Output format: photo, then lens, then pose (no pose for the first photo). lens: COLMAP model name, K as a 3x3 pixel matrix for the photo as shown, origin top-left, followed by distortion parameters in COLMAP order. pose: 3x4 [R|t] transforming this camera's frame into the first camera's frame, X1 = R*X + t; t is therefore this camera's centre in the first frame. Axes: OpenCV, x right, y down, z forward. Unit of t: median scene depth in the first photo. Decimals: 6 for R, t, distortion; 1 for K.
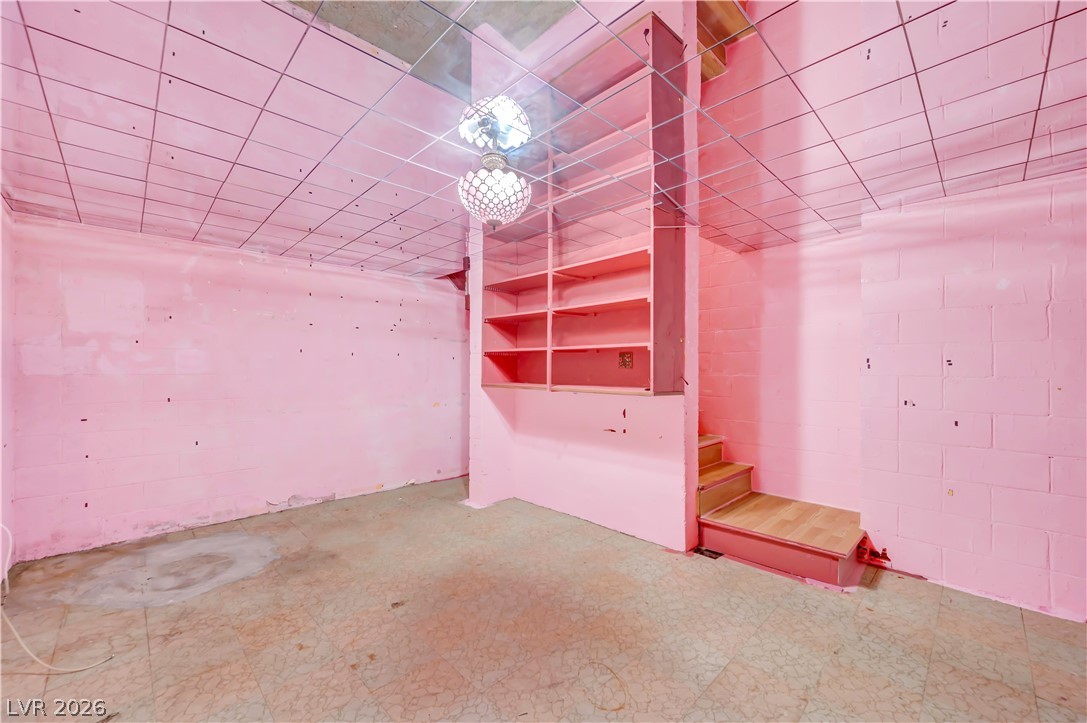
lens RADIAL K [[433.4, 0, 546.9], [0, 433.4, 366.2], [0, 0, 1]] dist [0.001089, 0.000022]
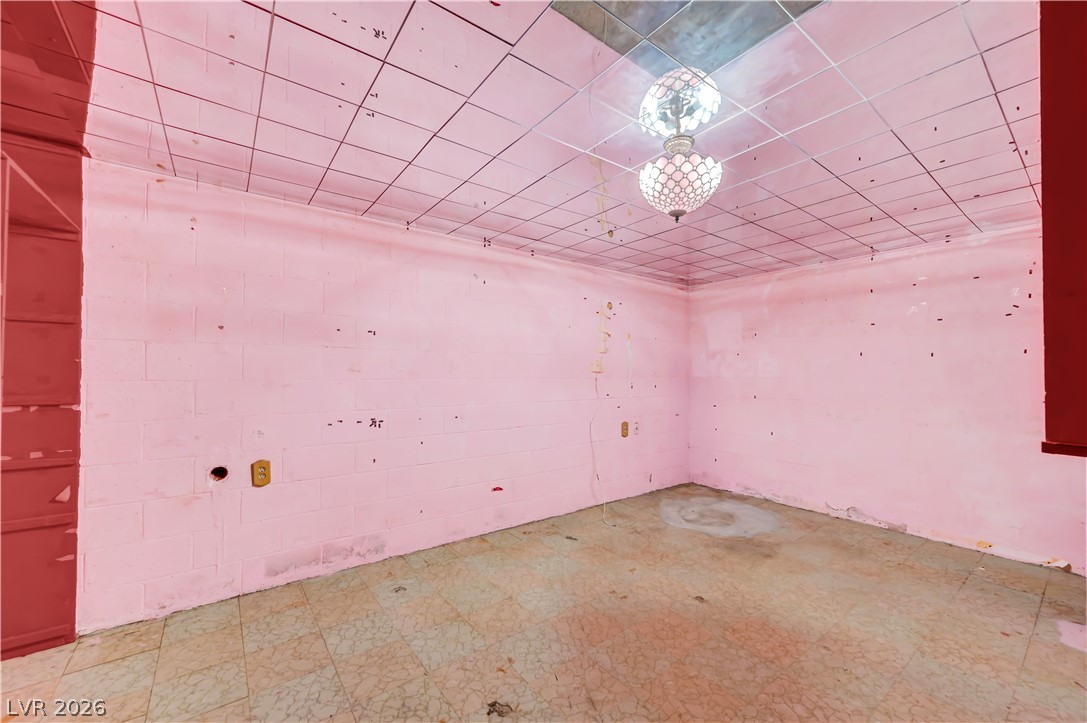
lens RADIAL K [[433.4, 0, 548.8], [0, 433.4, 363.1], [0, 0, 1]] dist [0.001089, 0.000022]
pose [[-0.126792, -0.024127, -0.991636, 0.597658], [0.004646, 0.999679, -0.024917, 0.005073], [0.991918, -0.007767, -0.126640, 0.618788]]
